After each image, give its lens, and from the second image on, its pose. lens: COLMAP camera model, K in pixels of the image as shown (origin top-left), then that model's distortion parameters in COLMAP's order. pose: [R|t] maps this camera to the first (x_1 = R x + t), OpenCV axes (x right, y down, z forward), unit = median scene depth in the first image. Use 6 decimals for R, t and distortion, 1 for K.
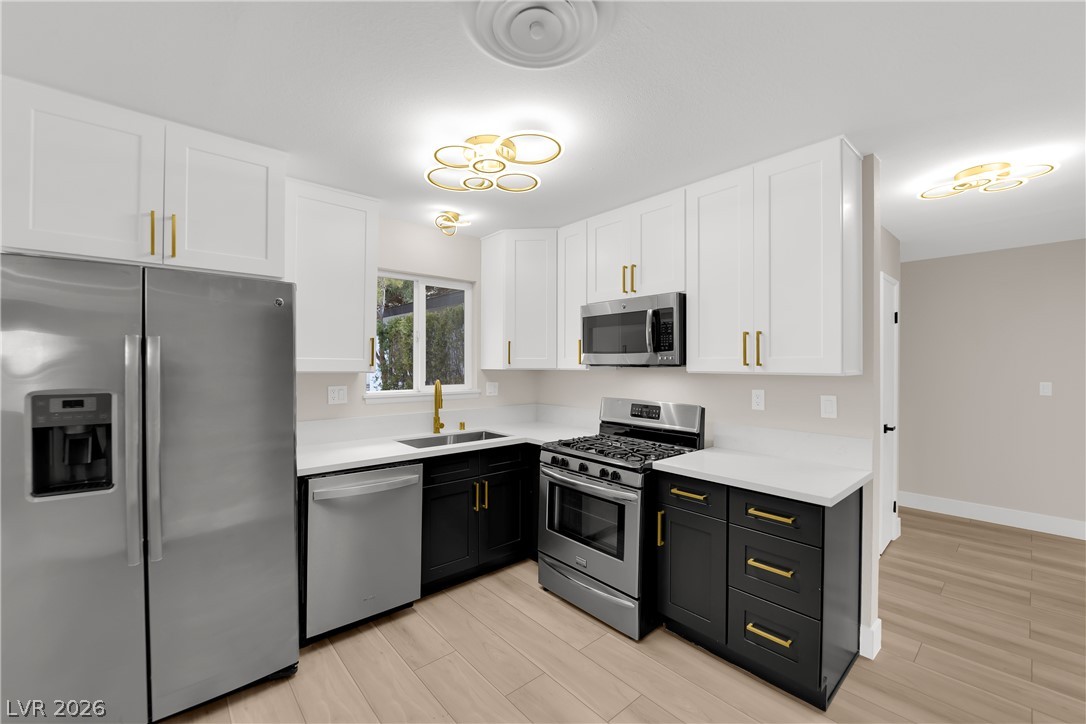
lens RADIAL K [[440.6, 0, 541.1], [0, 440.6, 363.0], [0, 0, 1]] dist [-0.013855, -0.001777]
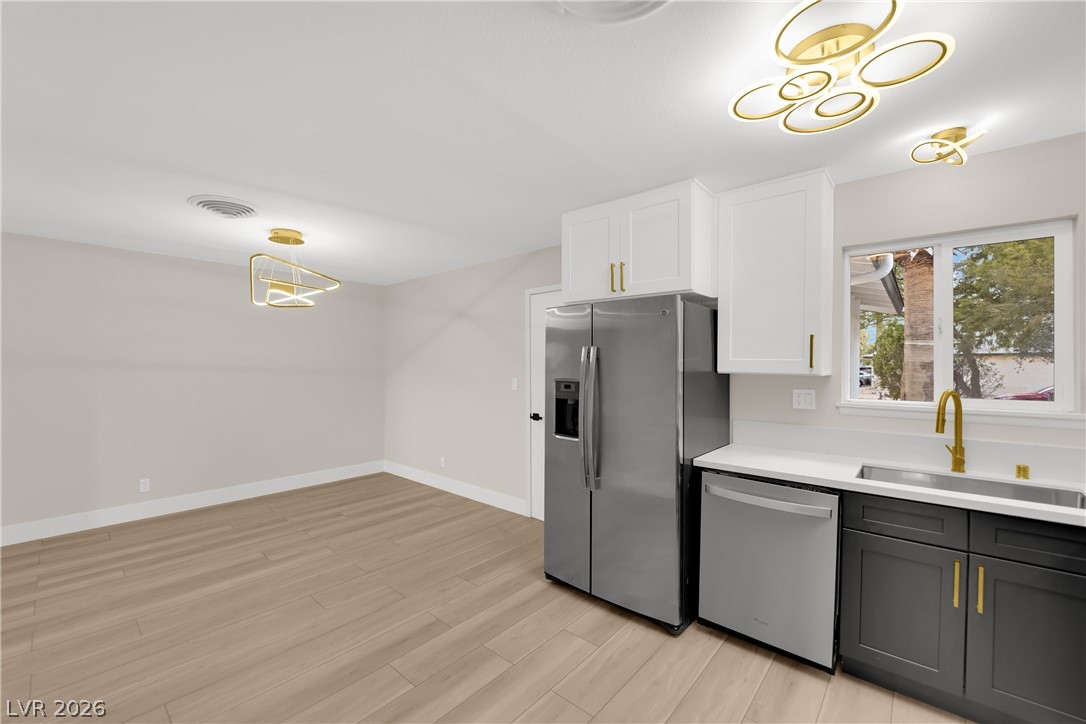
lens RADIAL K [[440.6, 0, 538.6], [0, 440.6, 363.0], [0, 0, 1]] dist [-0.013855, -0.001777]
pose [[0.127037, -0.001533, -0.991897, 0.413587], [-0.001338, 0.999998, -0.001717, 0.000129], [0.991897, 0.001545, 0.127035, 0.383945]]
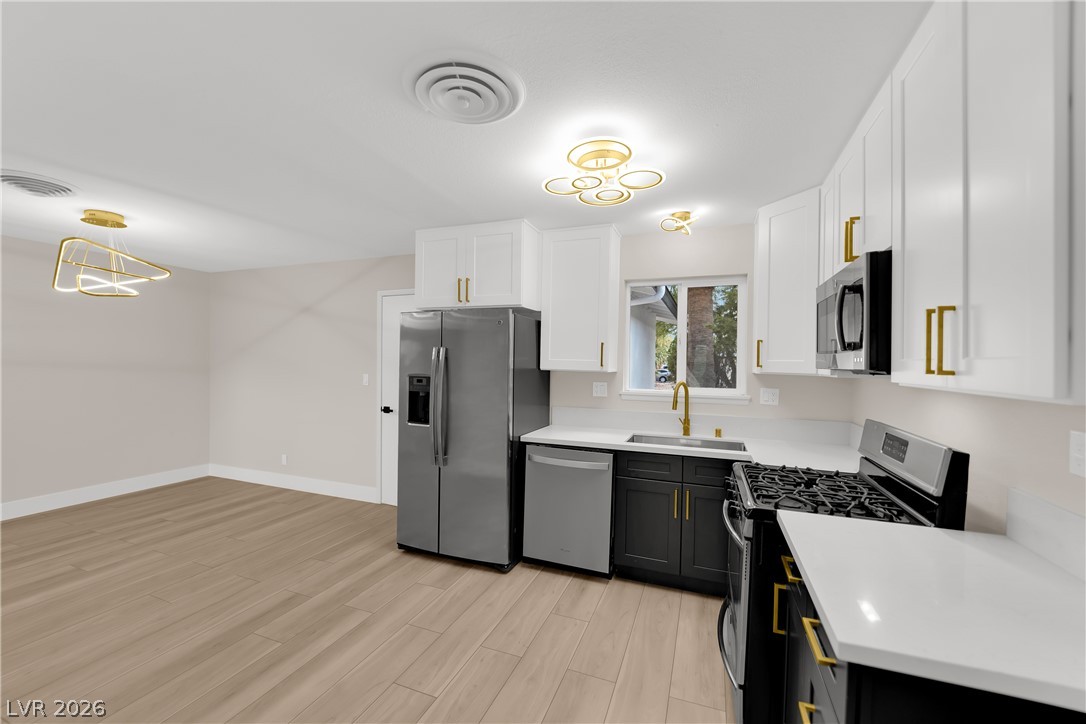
lens RADIAL K [[440.6, 0, 540.0], [0, 440.6, 362.8], [0, 0, 1]] dist [-0.013855, -0.001777]
pose [[0.459807, 0.007644, -0.887986, 0.629380], [-0.012938, 0.999914, 0.001908, -0.002559], [0.887925, 0.010612, 0.459867, 0.317359]]
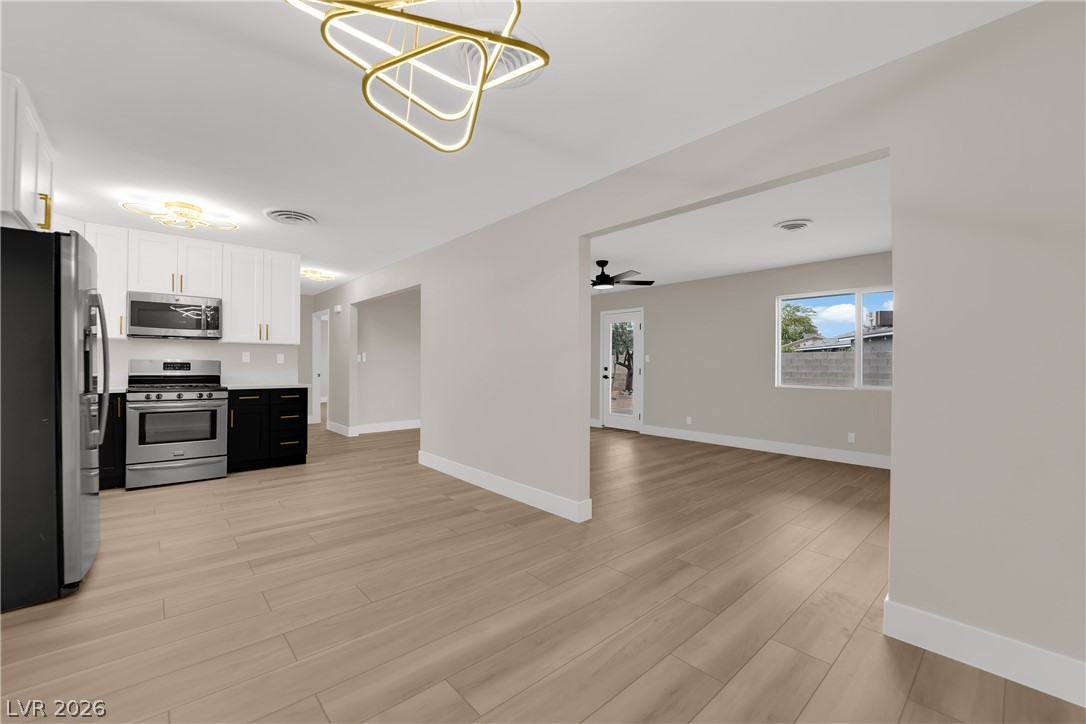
lens RADIAL K [[440.6, 0, 539.2], [0, 440.6, 360.7], [0, 0, 1]] dist [-0.013855, -0.001777]
pose [[-0.007005, 0.005153, 0.999962, -1.546308], [-0.002529, 0.999983, -0.005171, 0.107721], [-0.999972, -0.002565, -0.006991, -0.341175]]
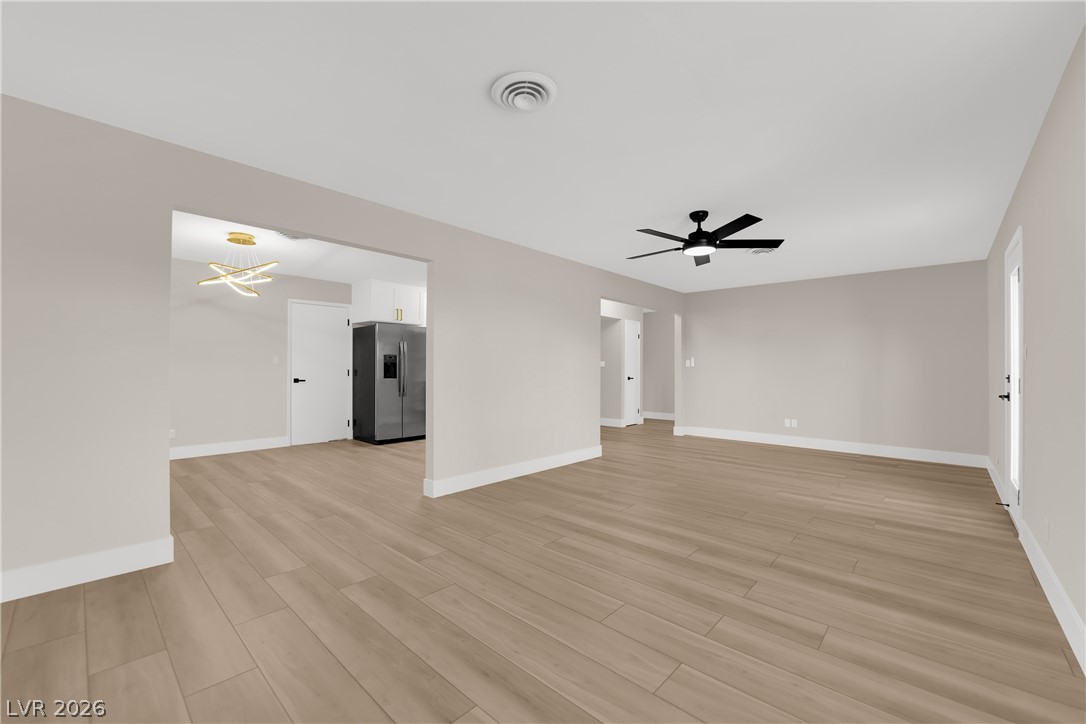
lens RADIAL K [[440.6, 0, 540.4], [0, 440.6, 369.1], [0, 0, 1]] dist [-0.013855, -0.001777]
pose [[0.994498, 0.002046, 0.104733, -0.035900], [-0.002385, 0.999992, 0.003120, 0.113726], [-0.104726, -0.003353, 0.994495, -2.060021]]
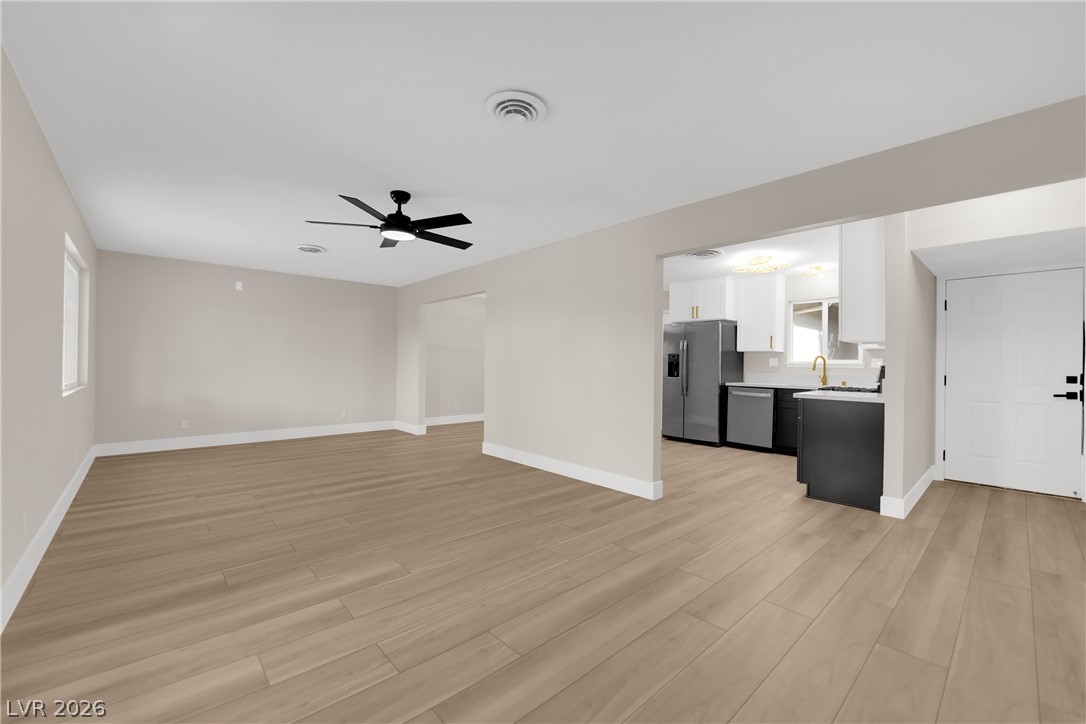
lens RADIAL K [[440.6, 0, 533.3], [0, 440.6, 362.2], [0, 0, 1]] dist [-0.013855, -0.001777]
pose [[0.006029, -0.007023, -0.999957, 1.986124], [-0.013916, 0.999878, -0.007106, 0.119914], [0.999885, 0.013958, 0.005931, -0.265084]]
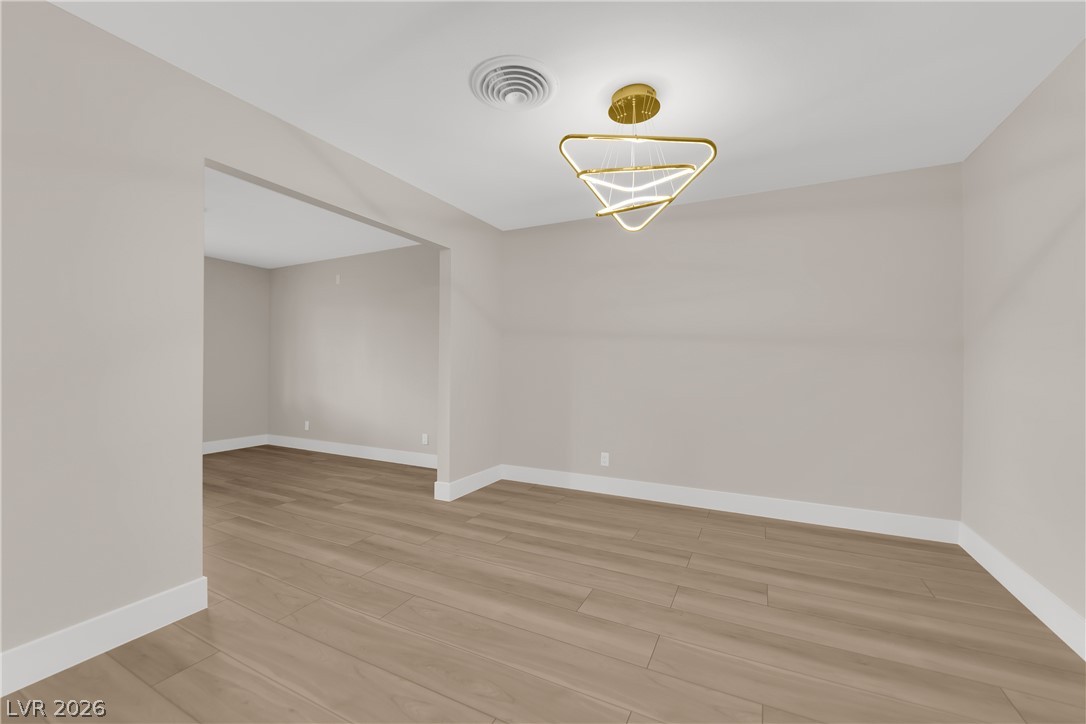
lens RADIAL K [[440.6, 0, 536.8], [0, 440.6, 364.2], [0, 0, 1]] dist [-0.013855, -0.001777]
pose [[-0.929907, -0.007203, -0.367724, -0.550848], [-0.009228, 0.999950, 0.003748, 0.109493], [0.367678, 0.006879, -0.929928, 0.501784]]
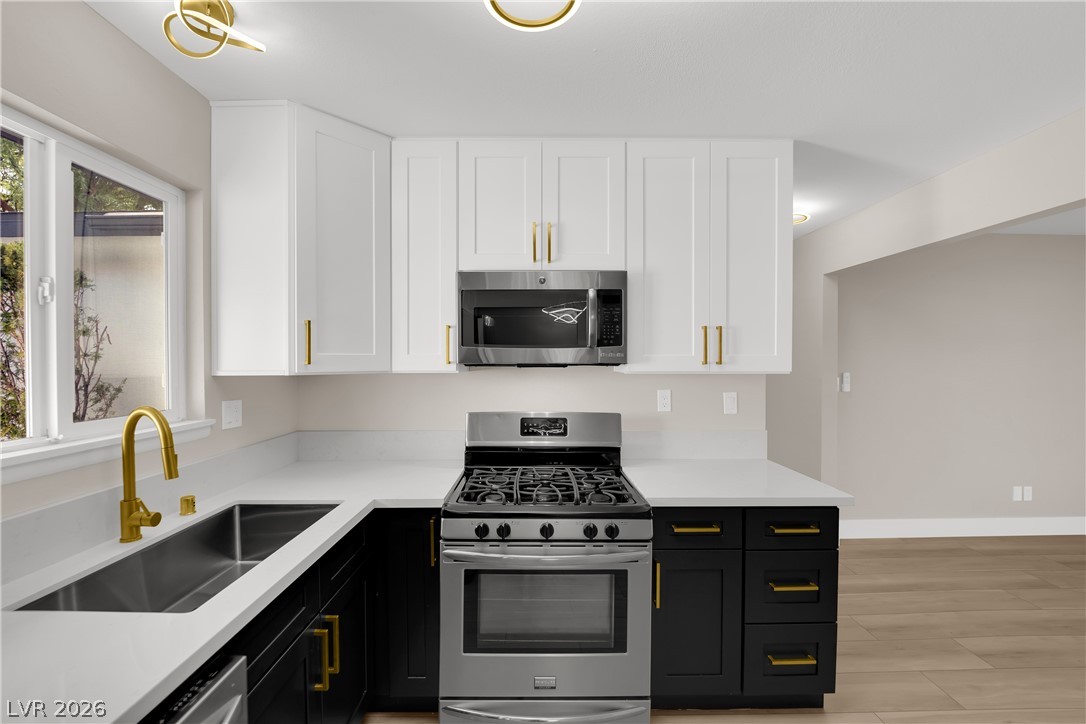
lens RADIAL K [[440.6, 0, 542.2], [0, 440.6, 360.3], [0, 0, 1]] dist [-0.013855, -0.001777]
pose [[0.651027, -0.006979, 0.759022, -0.374725], [0.000543, 0.999962, 0.008729, -0.009198], [-0.759054, -0.005270, 0.651006, 0.597117]]
